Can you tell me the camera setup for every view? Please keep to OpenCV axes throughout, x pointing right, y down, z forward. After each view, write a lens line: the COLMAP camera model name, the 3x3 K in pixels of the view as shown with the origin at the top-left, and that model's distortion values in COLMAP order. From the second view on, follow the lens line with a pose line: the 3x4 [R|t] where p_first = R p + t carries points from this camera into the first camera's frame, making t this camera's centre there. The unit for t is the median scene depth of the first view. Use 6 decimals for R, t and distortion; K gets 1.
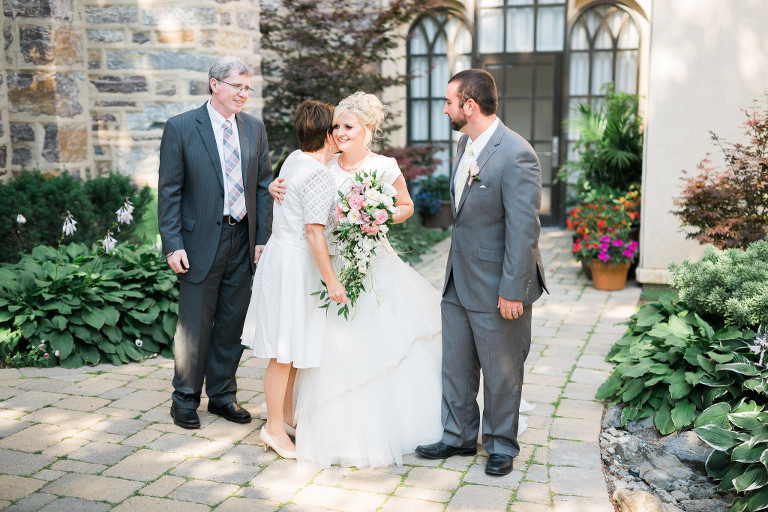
lens RADIAL K [[1049.6, 0, 384.0], [0, 1049.6, 256.0], [0, 0, 1]] dist [0.197506, -0.032031]
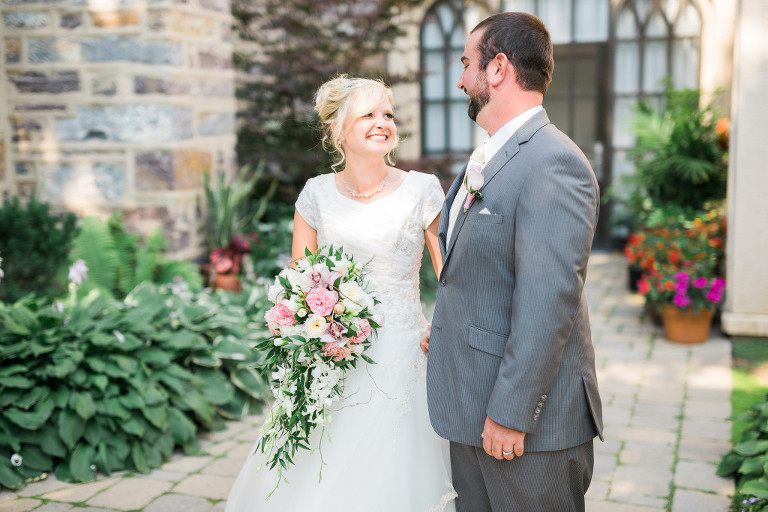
lens RADIAL K [[1049.6, 0, 384.0], [0, 1049.6, 256.0], [0, 0, 1]] dist [0.197506, -0.032031]
pose [[0.999806, -0.010912, -0.016398, 0.007281], [0.010762, 0.999900, -0.009219, -0.023842], [0.016497, 0.009041, 0.999823, 0.212400]]
